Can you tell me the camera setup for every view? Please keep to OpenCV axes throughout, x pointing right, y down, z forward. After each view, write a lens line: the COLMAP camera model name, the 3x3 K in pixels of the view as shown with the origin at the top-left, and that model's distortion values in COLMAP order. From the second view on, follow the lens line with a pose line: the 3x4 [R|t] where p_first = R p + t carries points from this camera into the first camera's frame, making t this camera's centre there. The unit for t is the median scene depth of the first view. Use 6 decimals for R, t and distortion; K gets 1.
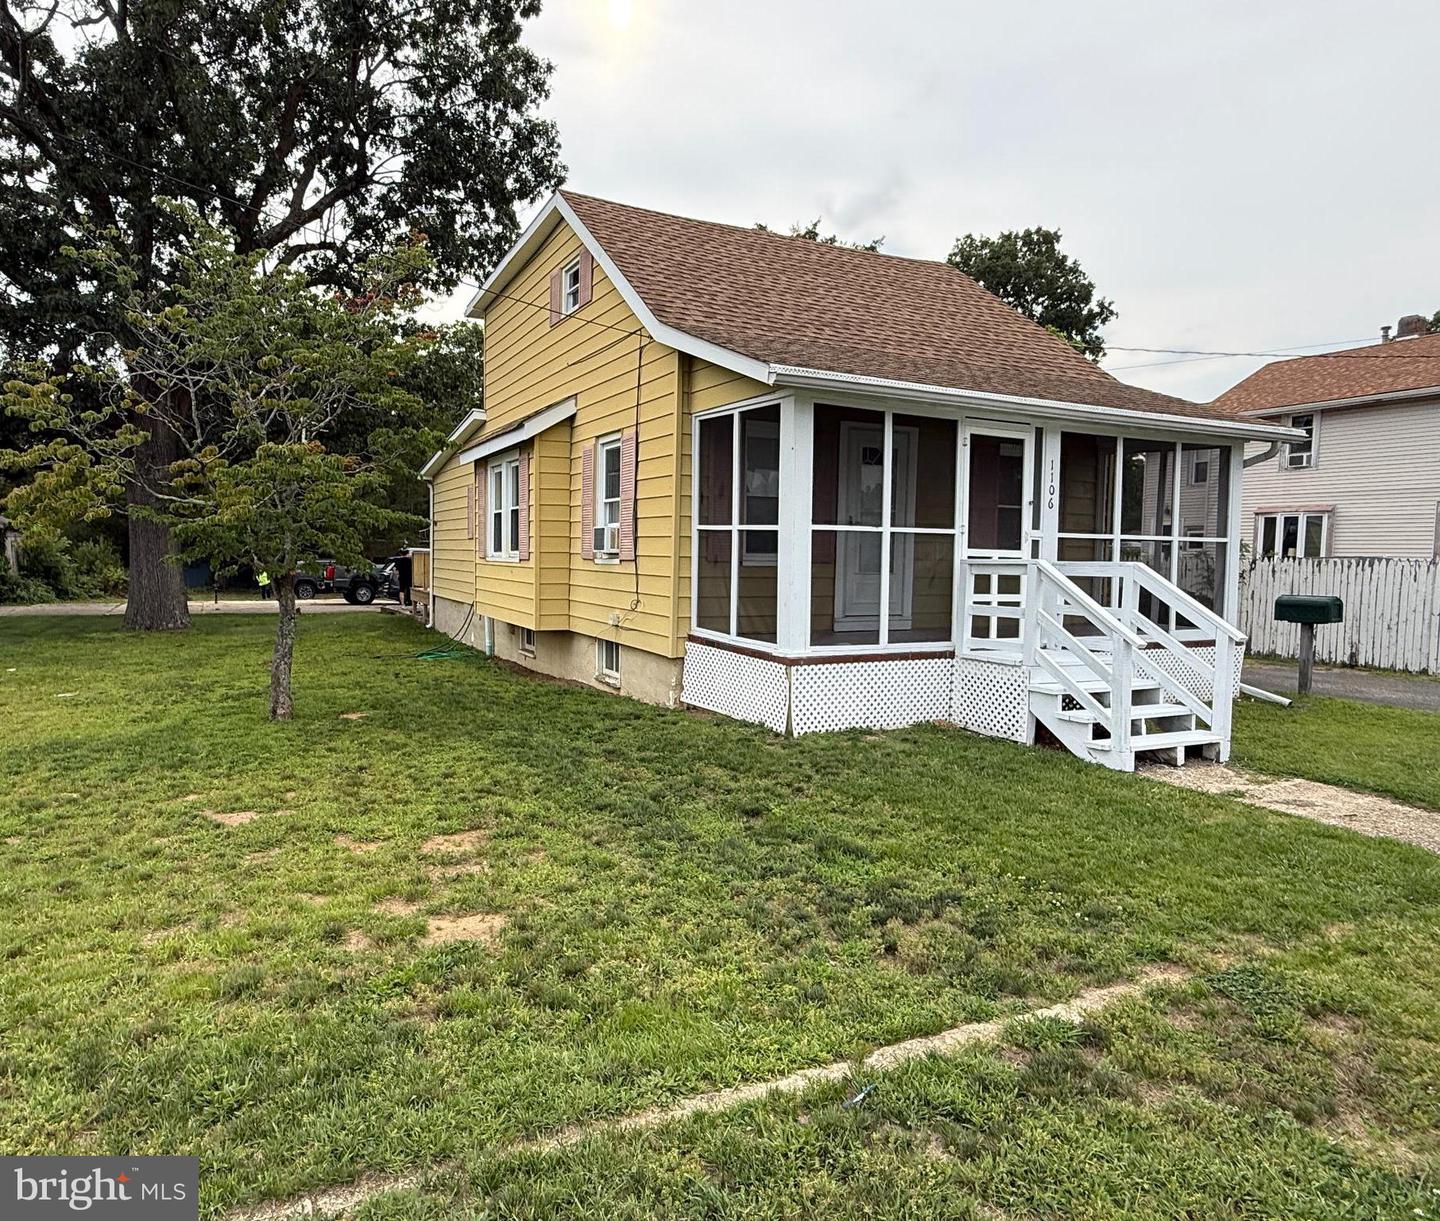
lens RADIAL K [[942.7, 0, 679.7], [0, 942.7, 636.9], [0, 0, 1]] dist [0.005426, 0.001951]
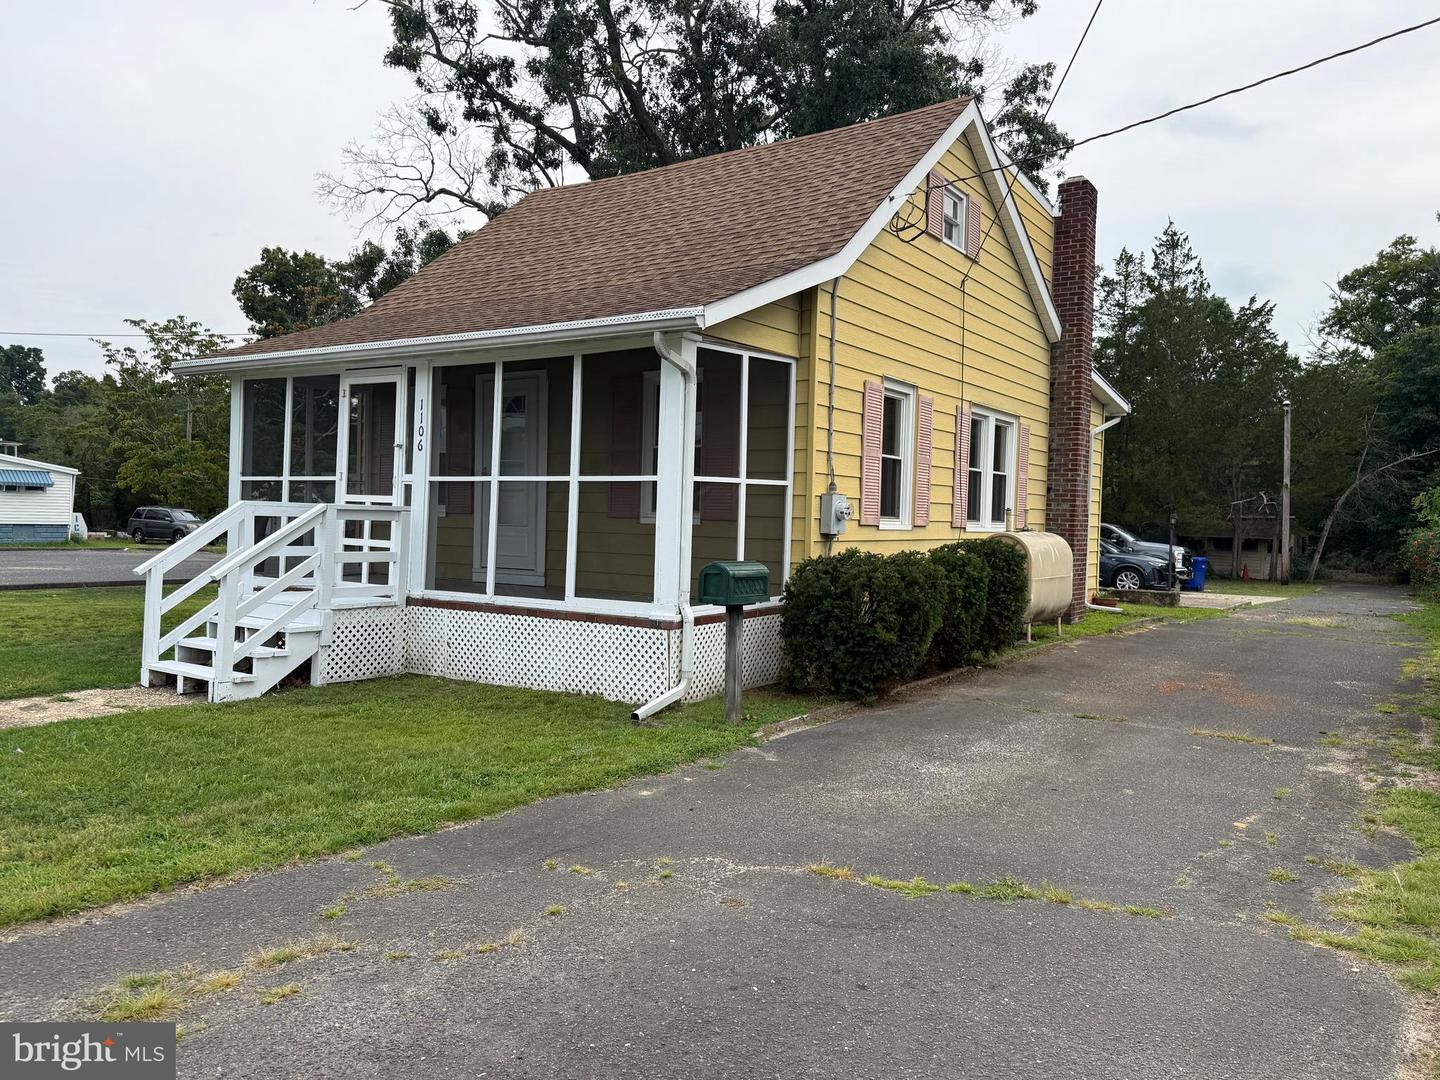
lens RADIAL K [[1061.6, 0, 724.9], [0, 1061.6, 541.7], [0, 0, 1]] dist [0.114191, -0.171078]
pose [[0.494280, 0.015536, -0.869164, 1.463301], [-0.087899, 0.995609, -0.032191, -0.038441], [0.864847, 0.092310, 0.493476, 0.743864]]
